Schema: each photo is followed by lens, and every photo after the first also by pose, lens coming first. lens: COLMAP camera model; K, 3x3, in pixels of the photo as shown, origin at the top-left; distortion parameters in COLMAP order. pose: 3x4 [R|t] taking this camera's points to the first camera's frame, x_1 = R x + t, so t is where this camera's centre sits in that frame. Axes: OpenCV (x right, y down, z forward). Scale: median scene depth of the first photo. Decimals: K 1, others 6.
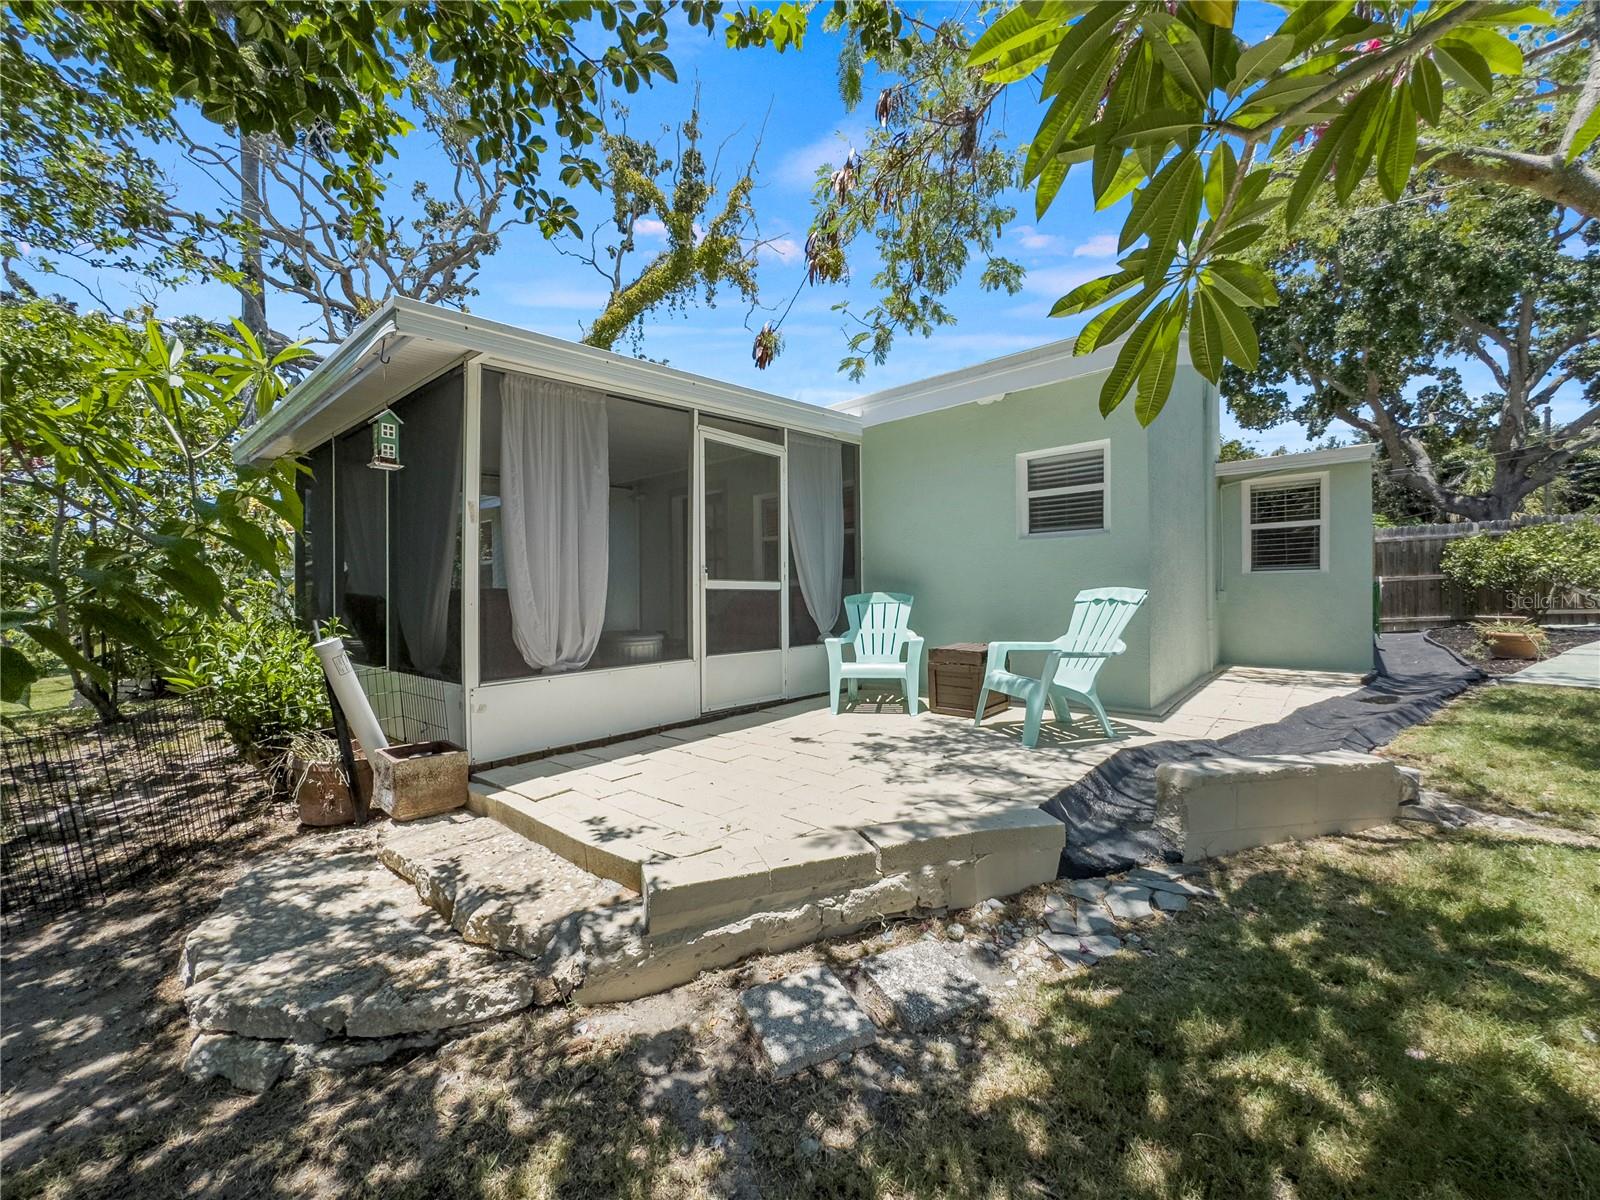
lens RADIAL K [[644.3, 0, 800.1], [0, 644.3, 599.0], [0, 0, 1]] dist [0.001330, 0.000099]
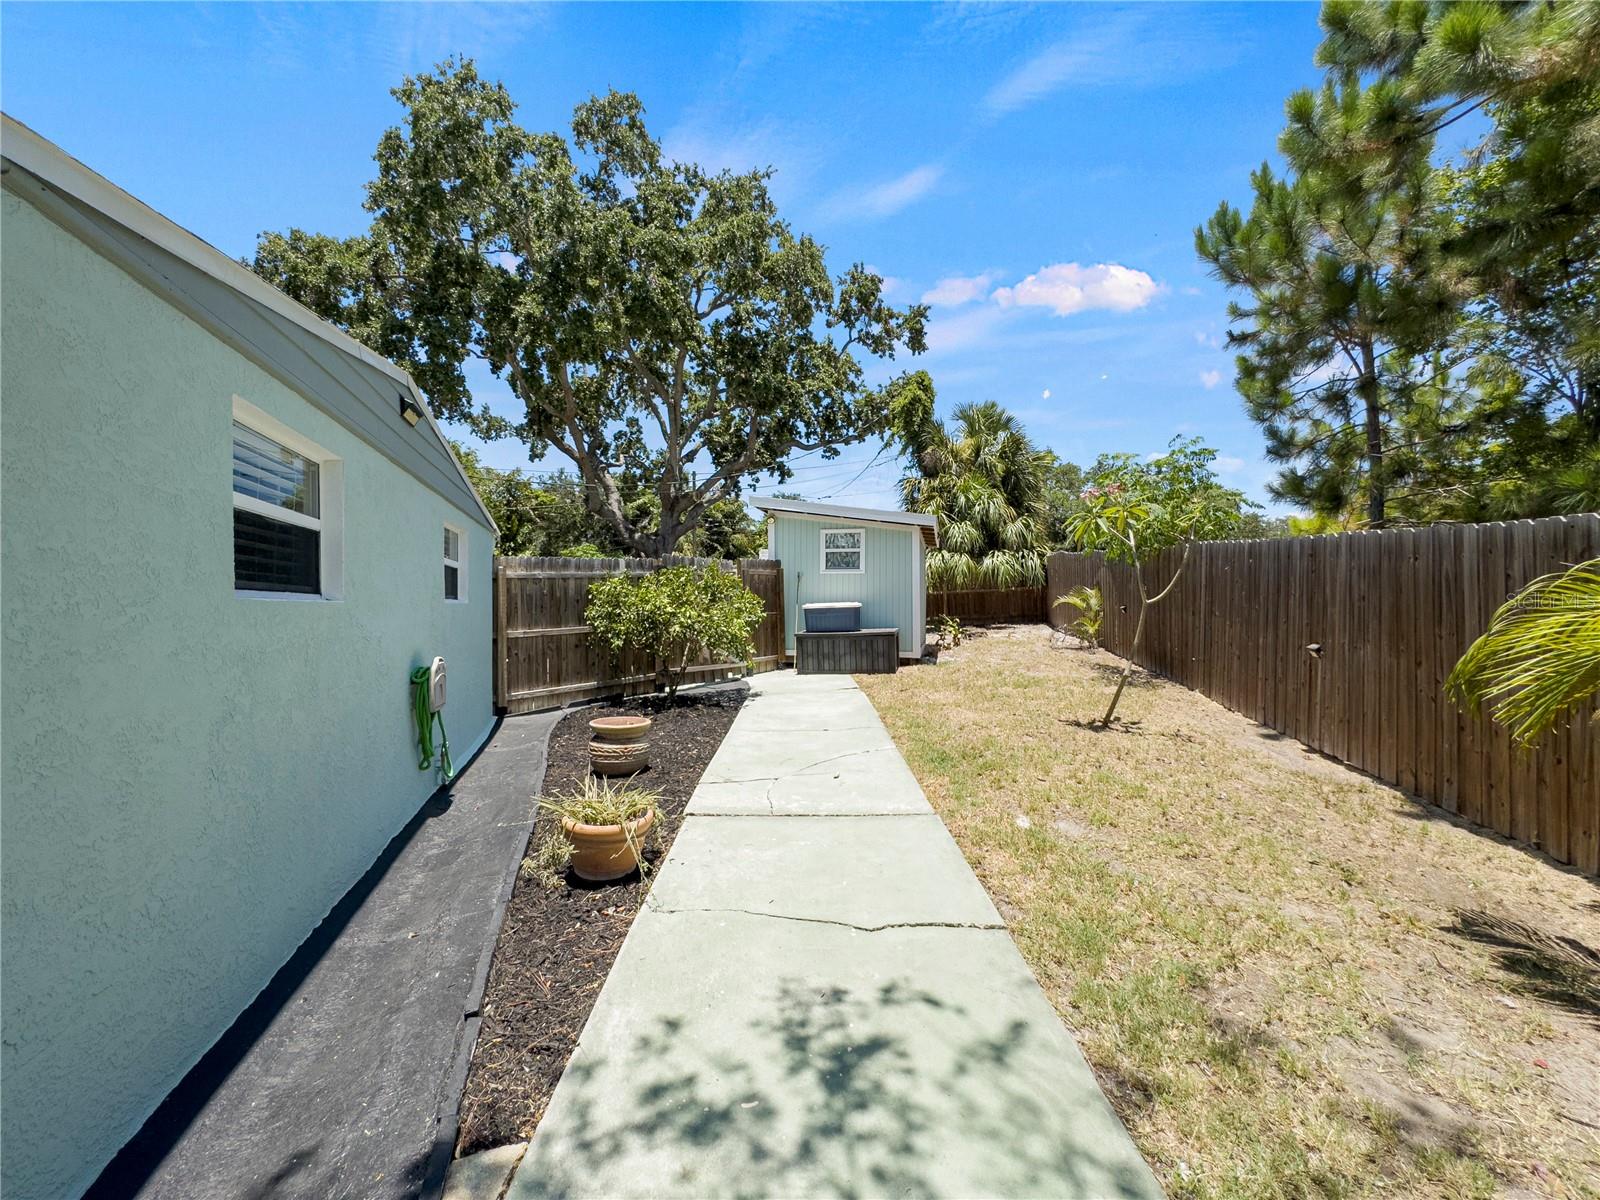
lens RADIAL K [[644.3, 0, 800.1], [0, 644.3, 599.0], [0, 0, 1]] dist [0.001330, 0.000099]
pose [[0.523901, 0.016425, 0.851621, 0.233177], [-0.000063, 0.999815, -0.019245, -0.025613], [-0.851779, 0.010028, 0.523805, 0.192544]]
